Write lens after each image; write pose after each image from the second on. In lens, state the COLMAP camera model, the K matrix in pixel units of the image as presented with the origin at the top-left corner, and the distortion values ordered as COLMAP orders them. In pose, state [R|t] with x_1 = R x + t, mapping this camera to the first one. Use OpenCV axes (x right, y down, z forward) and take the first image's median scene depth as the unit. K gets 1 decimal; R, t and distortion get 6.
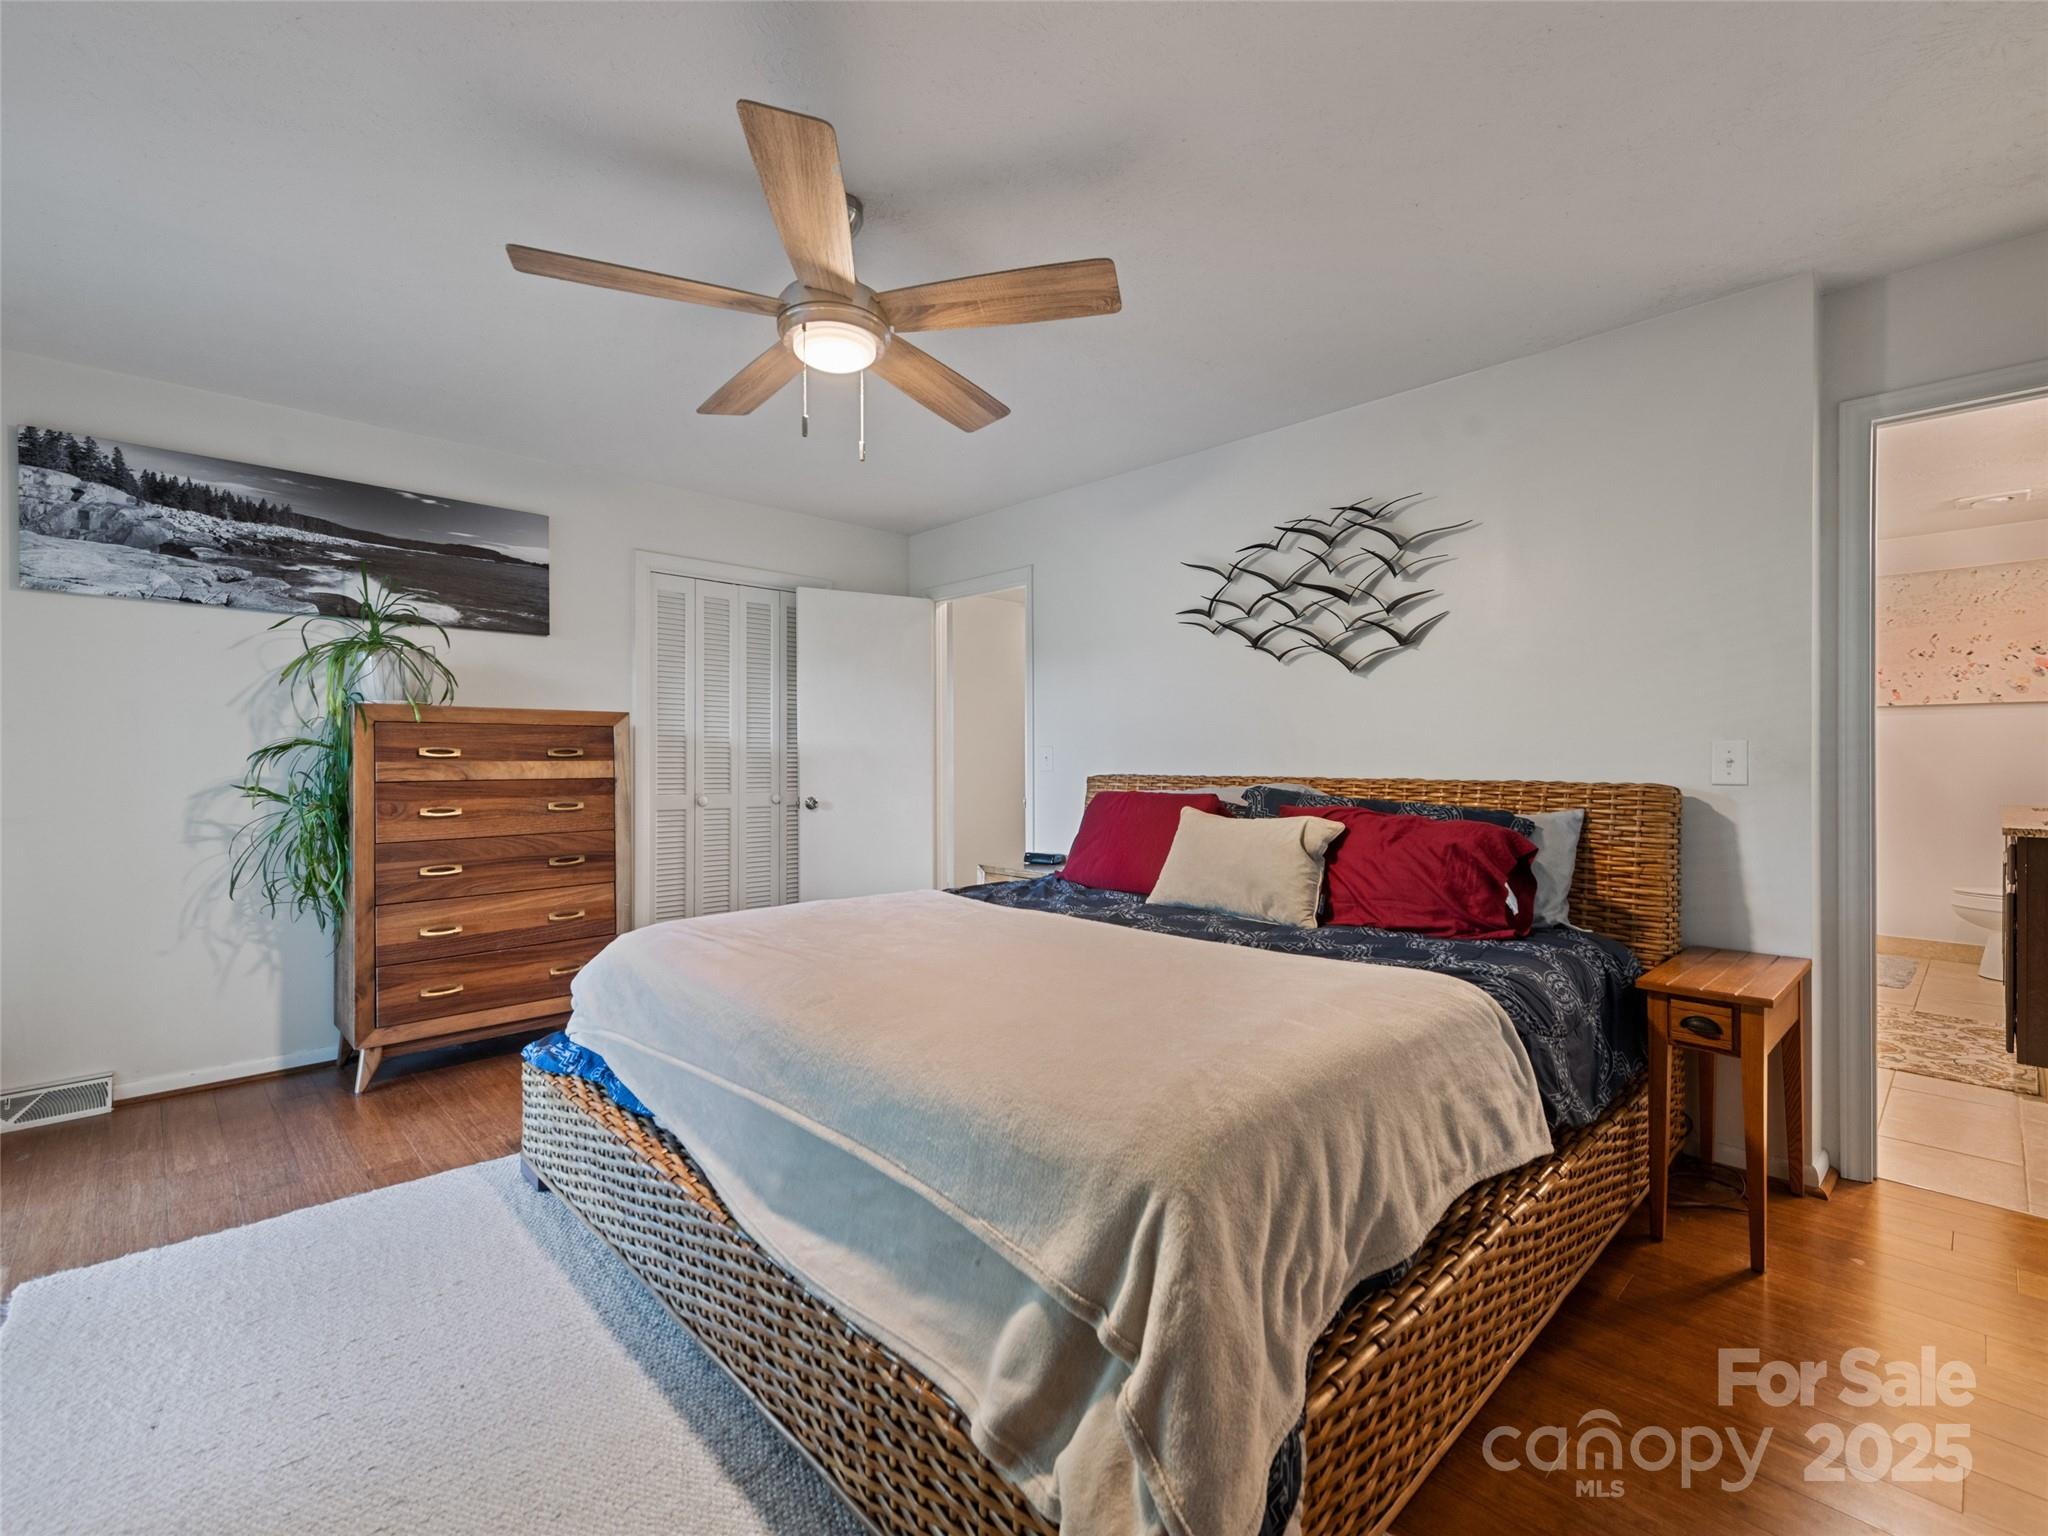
lens RADIAL K [[935.7, 0, 1016.1], [0, 935.7, 761.3], [0, 0, 1]] dist [0.001081, 0.000282]
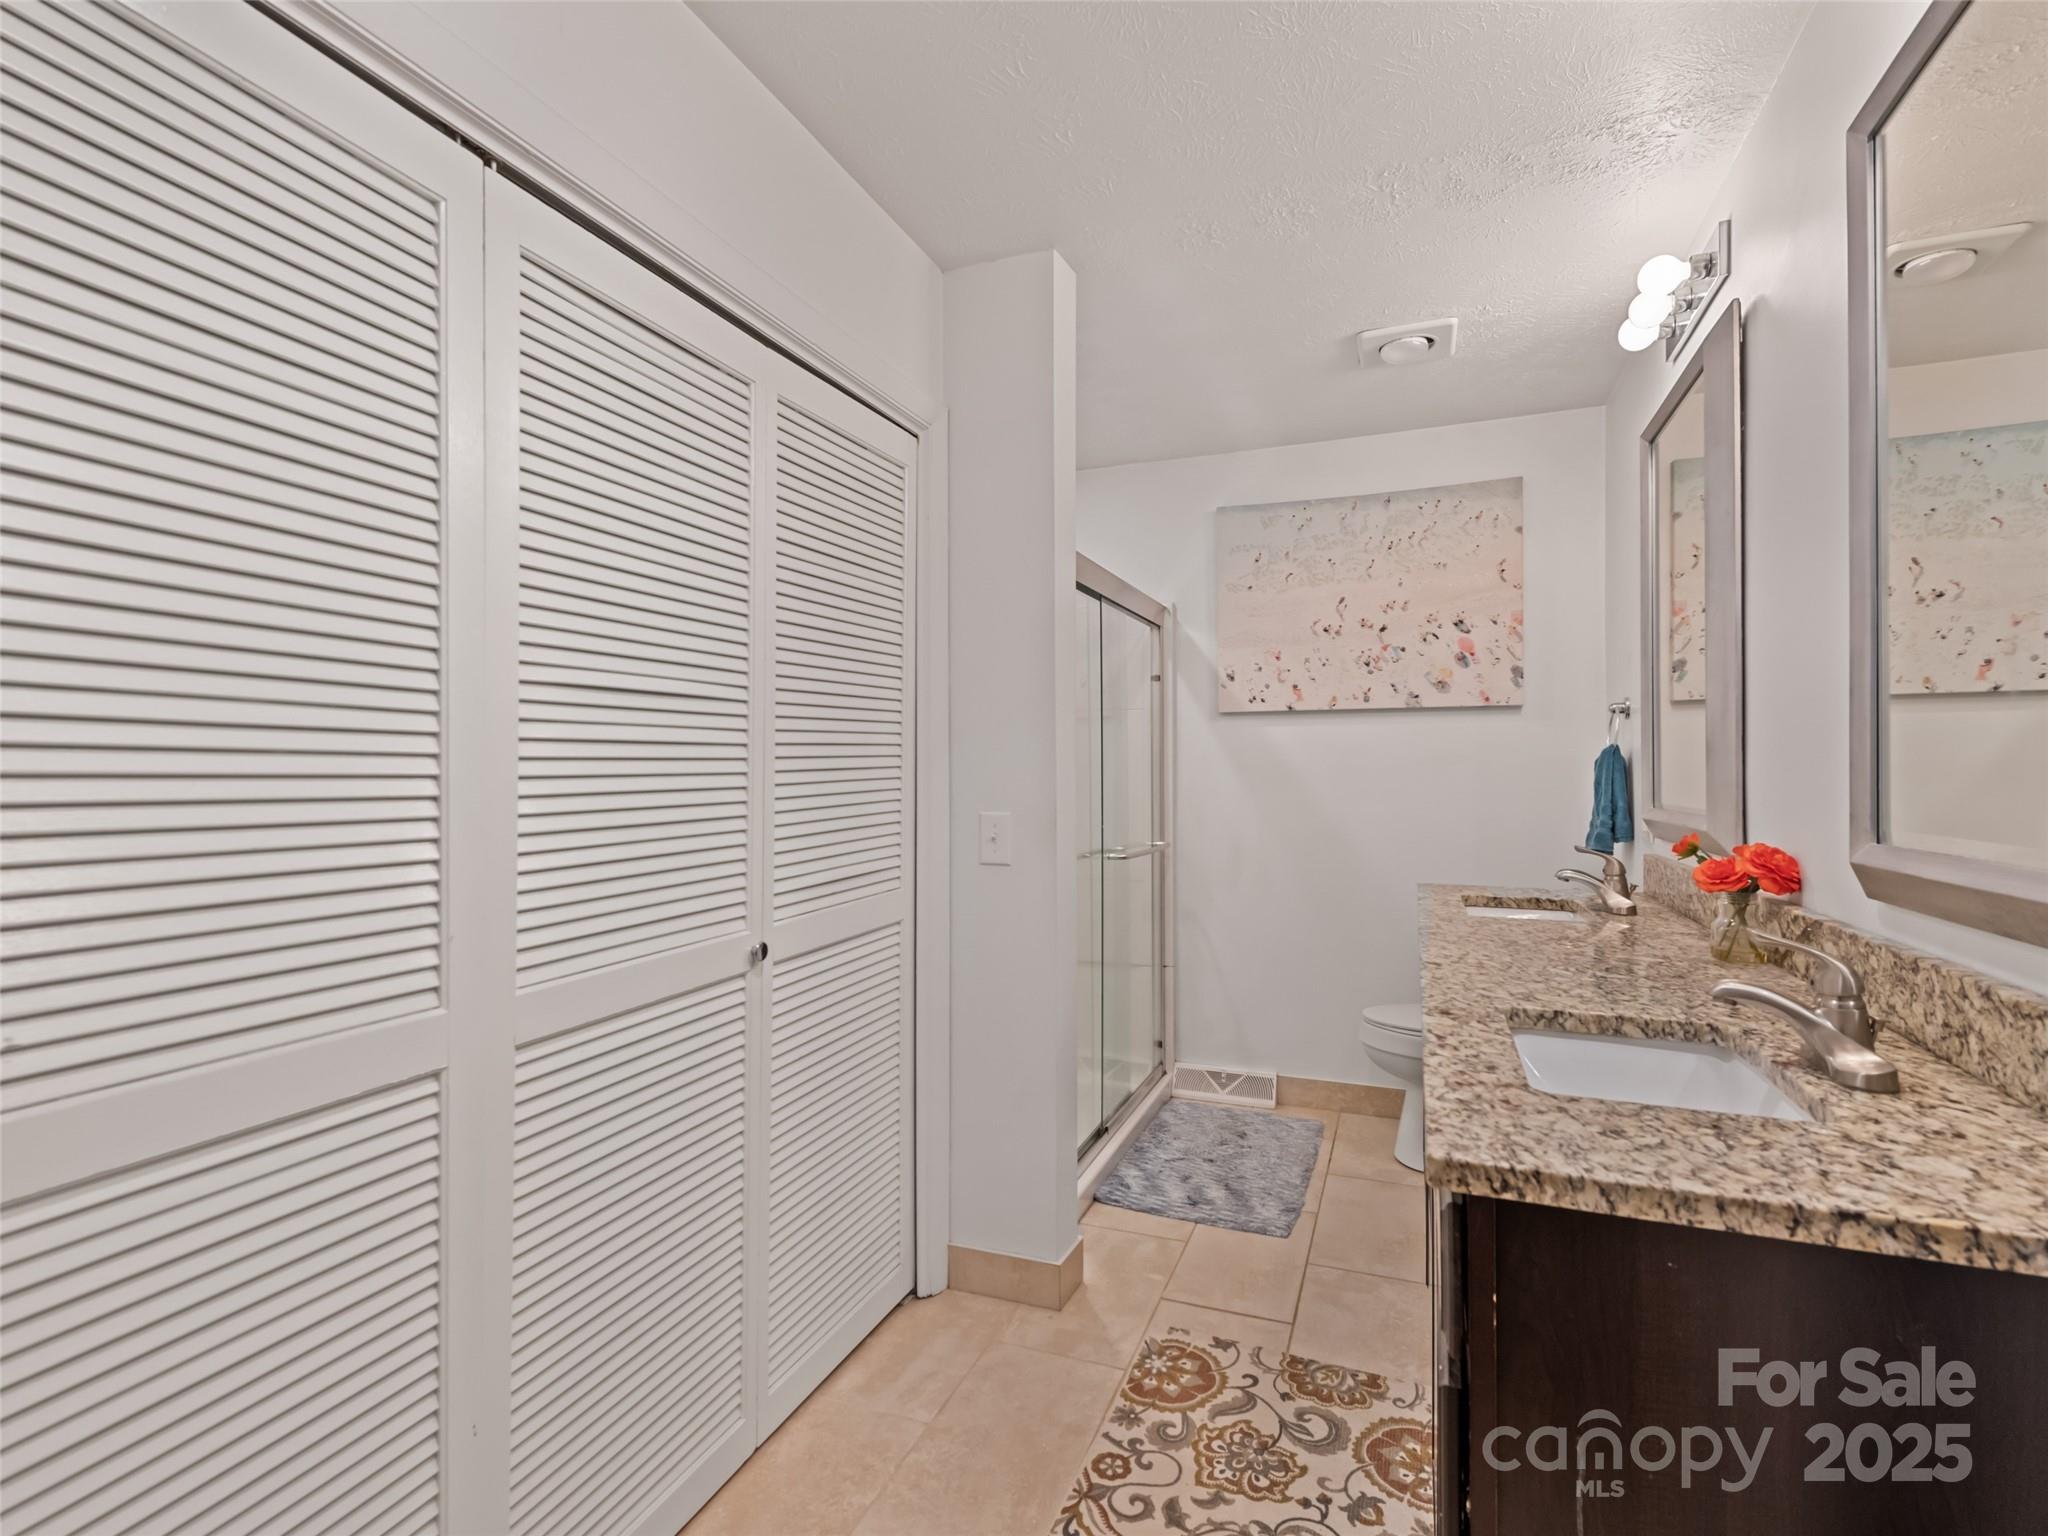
lens RADIAL K [[1010.9, 0, 1026.9], [0, 1010.9, 762.6], [0, 0, 1]] dist [-0.000659, -0.000053]
pose [[0.904003, -0.014363, 0.427284, 0.517597], [0.009210, 0.999858, 0.014124, -0.037535], [-0.427427, -0.008833, 0.904007, 0.494393]]
